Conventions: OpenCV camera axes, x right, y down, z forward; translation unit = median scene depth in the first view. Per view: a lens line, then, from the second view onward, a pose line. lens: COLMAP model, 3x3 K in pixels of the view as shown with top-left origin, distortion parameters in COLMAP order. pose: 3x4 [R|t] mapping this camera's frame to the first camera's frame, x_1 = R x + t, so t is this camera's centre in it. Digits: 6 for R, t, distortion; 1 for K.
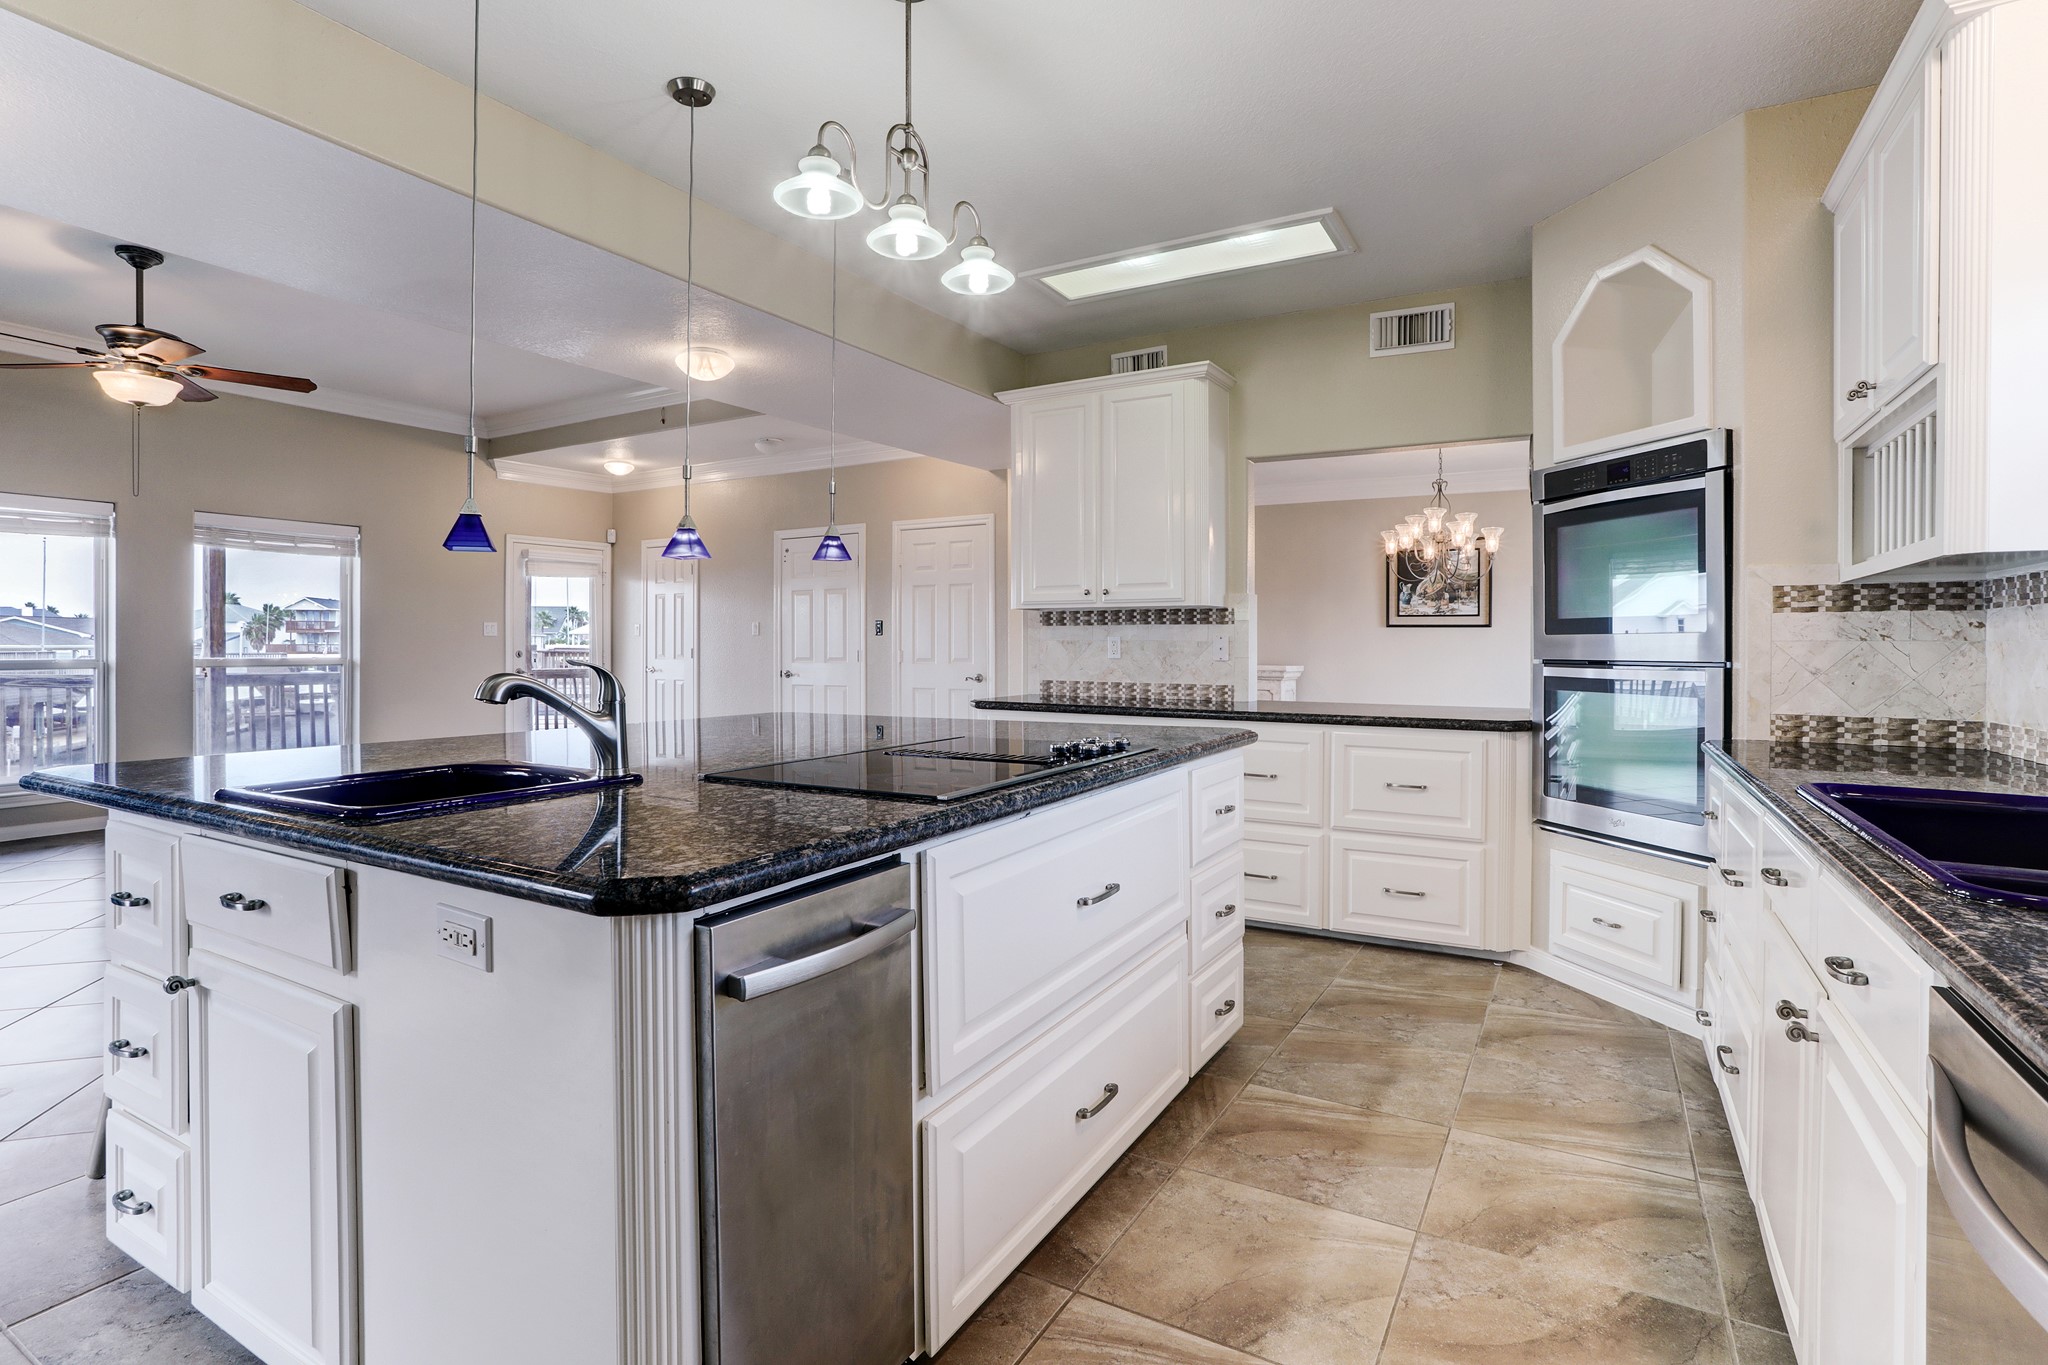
lens RADIAL K [[1025.1, 0, 1049.5], [0, 1025.1, 683.9], [0, 0, 1]] dist [-0.078223, 0.050679]
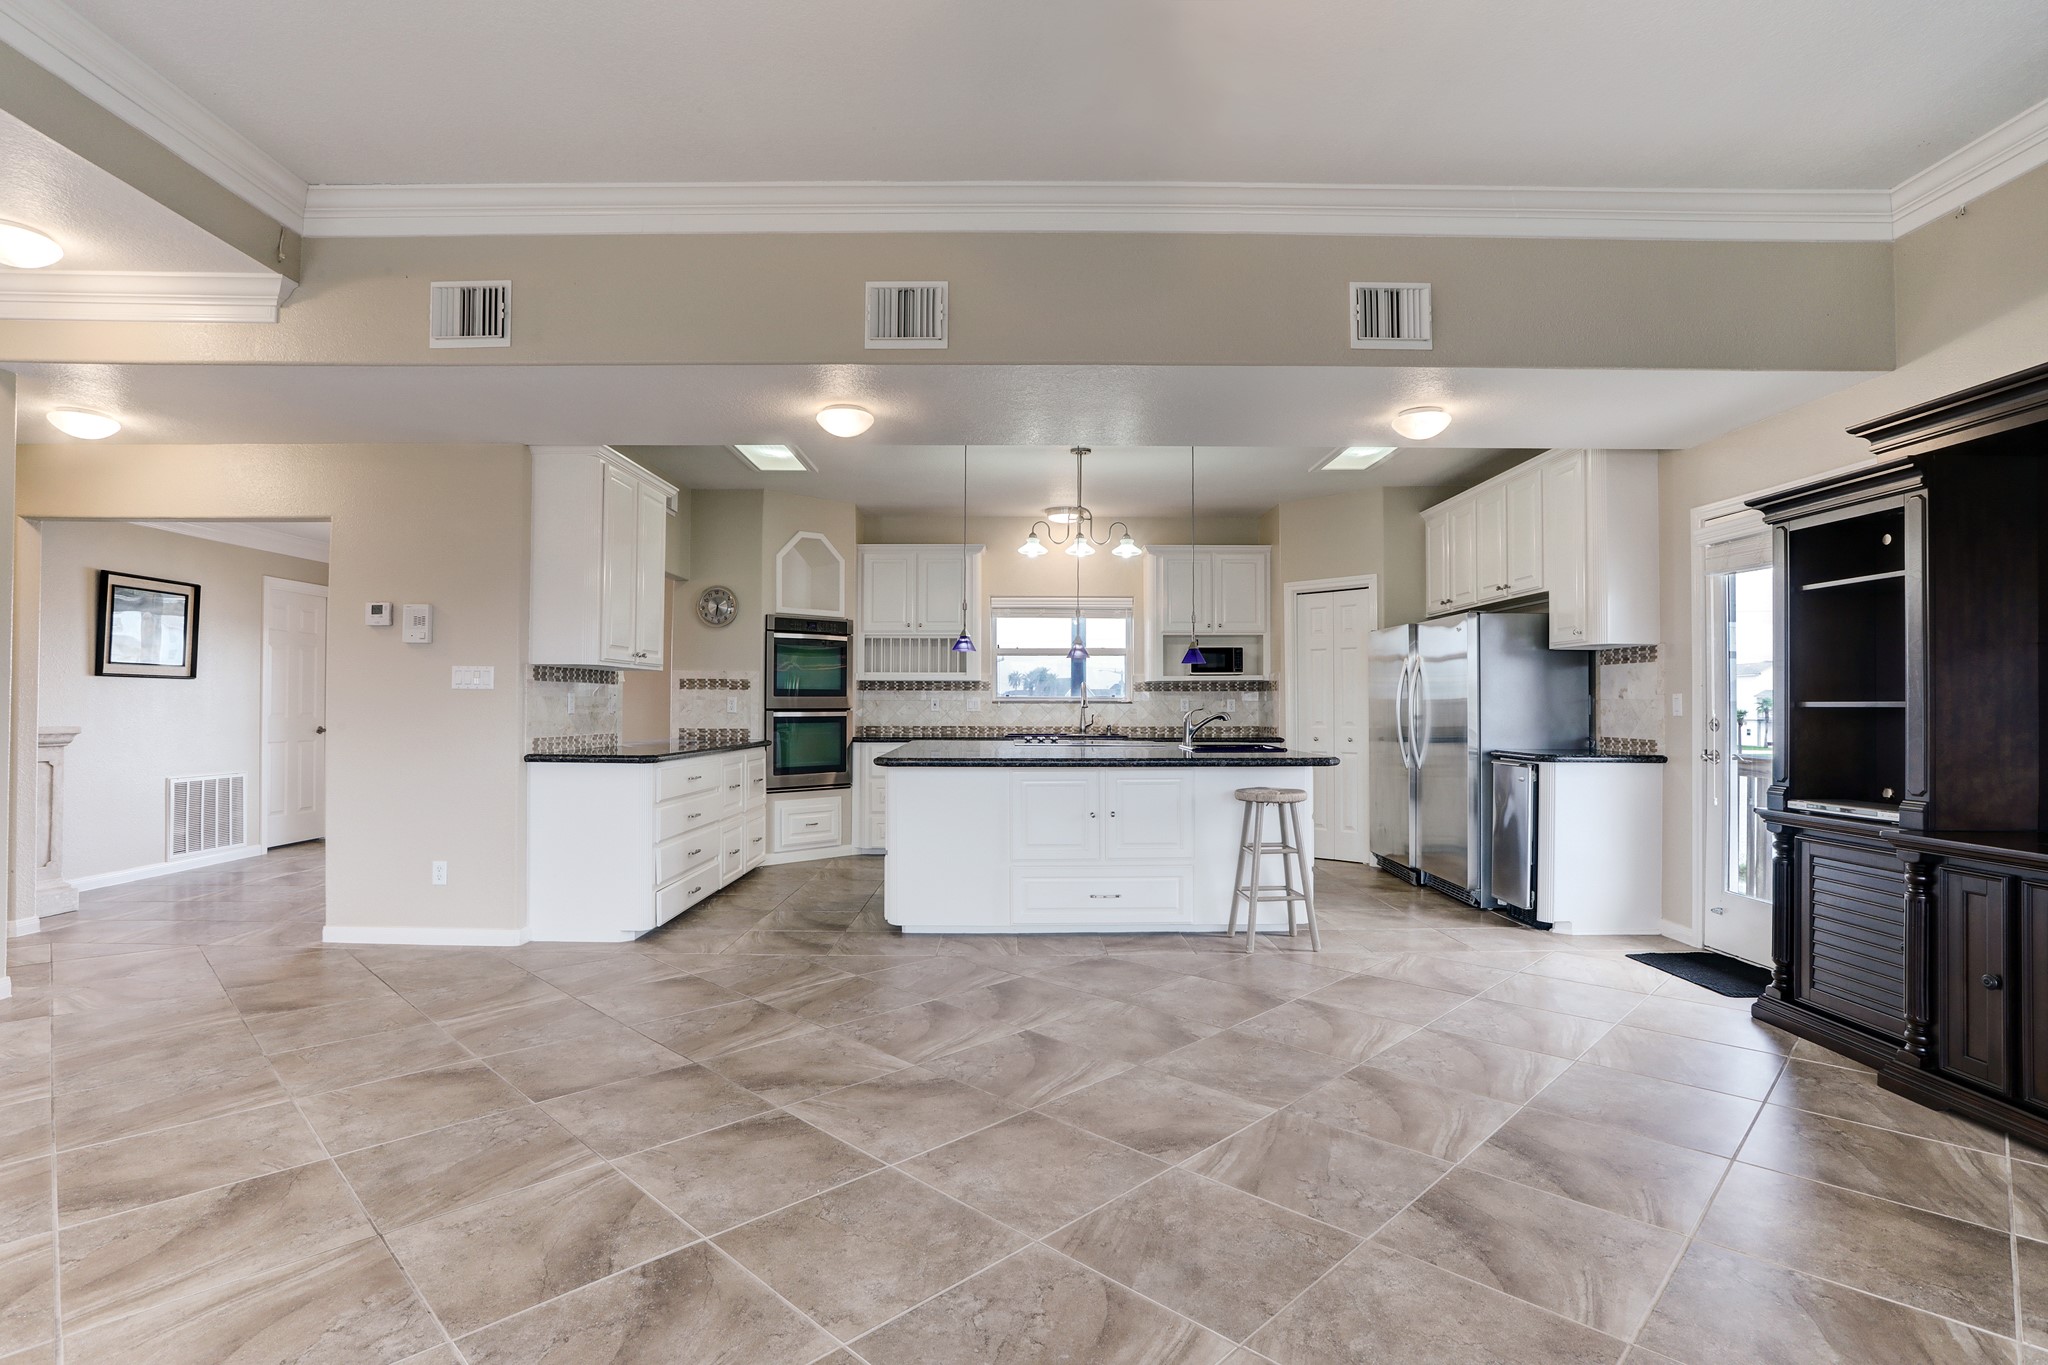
lens RADIAL K [[1007.9, 0, 988.4], [0, 1007.9, 686.0], [0, 0, 1]] dist [-0.058564, 0.027529]
pose [[-0.472094, 0.010797, 0.881482, -1.136332], [0.027433, 0.999621, 0.002448, -0.047683], [-0.881121, 0.025337, -0.472211, 1.197659]]
